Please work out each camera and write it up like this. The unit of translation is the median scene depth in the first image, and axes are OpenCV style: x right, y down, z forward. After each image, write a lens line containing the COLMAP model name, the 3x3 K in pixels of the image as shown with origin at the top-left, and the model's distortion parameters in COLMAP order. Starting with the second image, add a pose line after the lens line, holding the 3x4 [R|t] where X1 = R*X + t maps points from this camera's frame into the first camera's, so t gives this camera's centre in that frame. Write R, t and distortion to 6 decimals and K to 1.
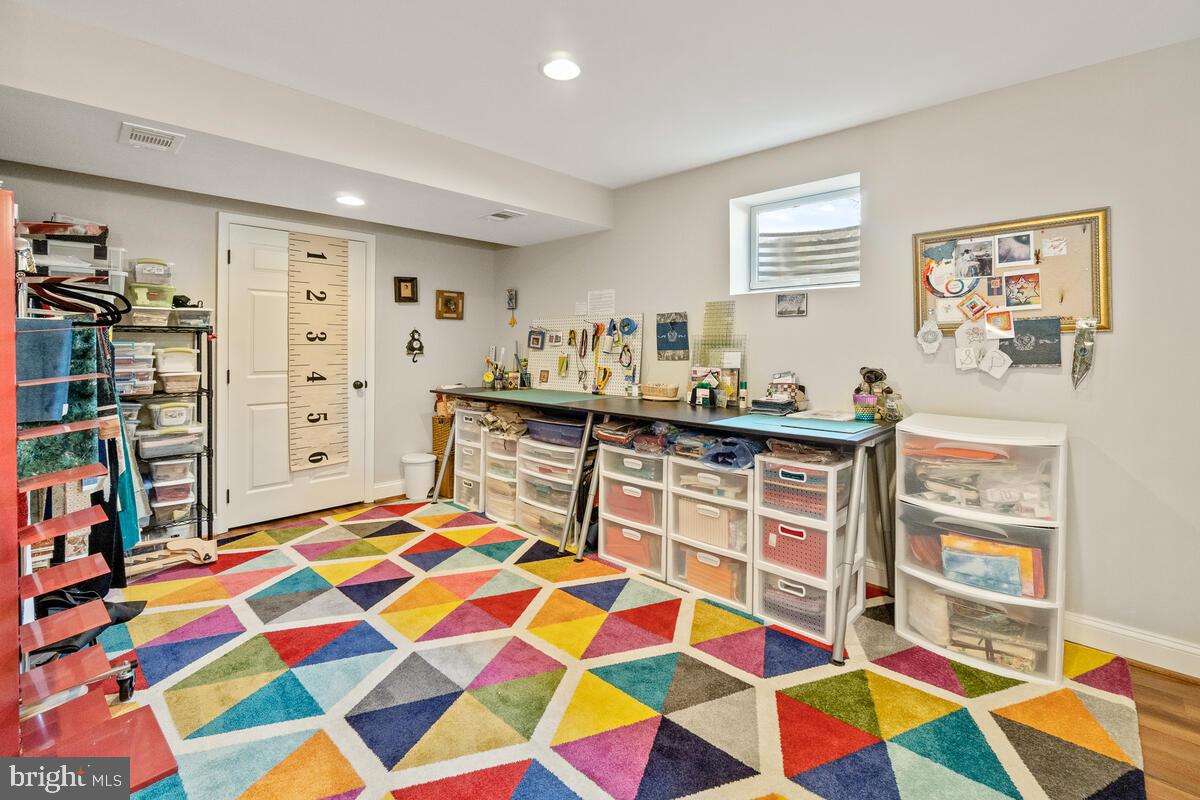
lens RADIAL K [[536.0, 0, 592.3], [0, 536.0, 352.1], [0, 0, 1]] dist [-0.004215, -0.000081]
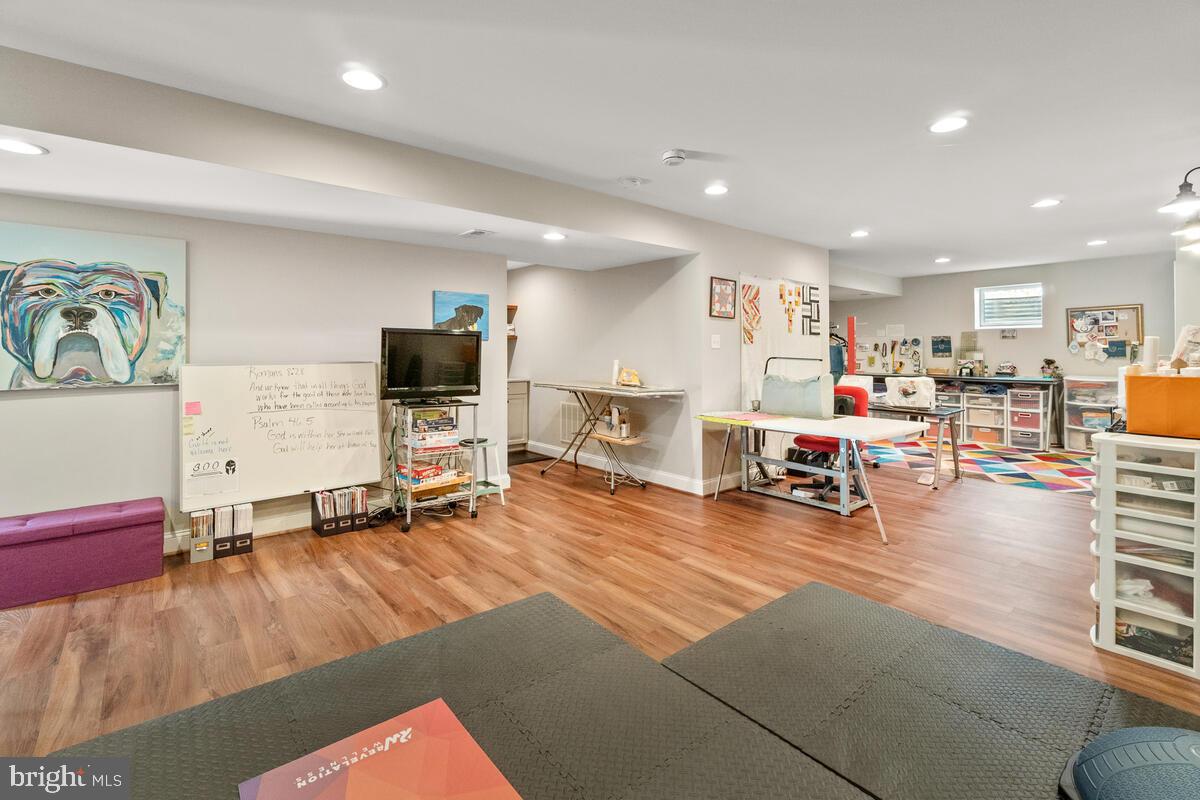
lens RADIAL K [[529.5, 0, 596.9], [0, 529.5, 350.8], [0, 0, 1]] dist [0.001389, 0.000534]
pose [[0.993186, -0.008361, -0.116237, -1.480290], [0.007250, 0.999924, -0.009979, -0.000530], [0.116311, 0.009068, 0.993171, -1.977953]]
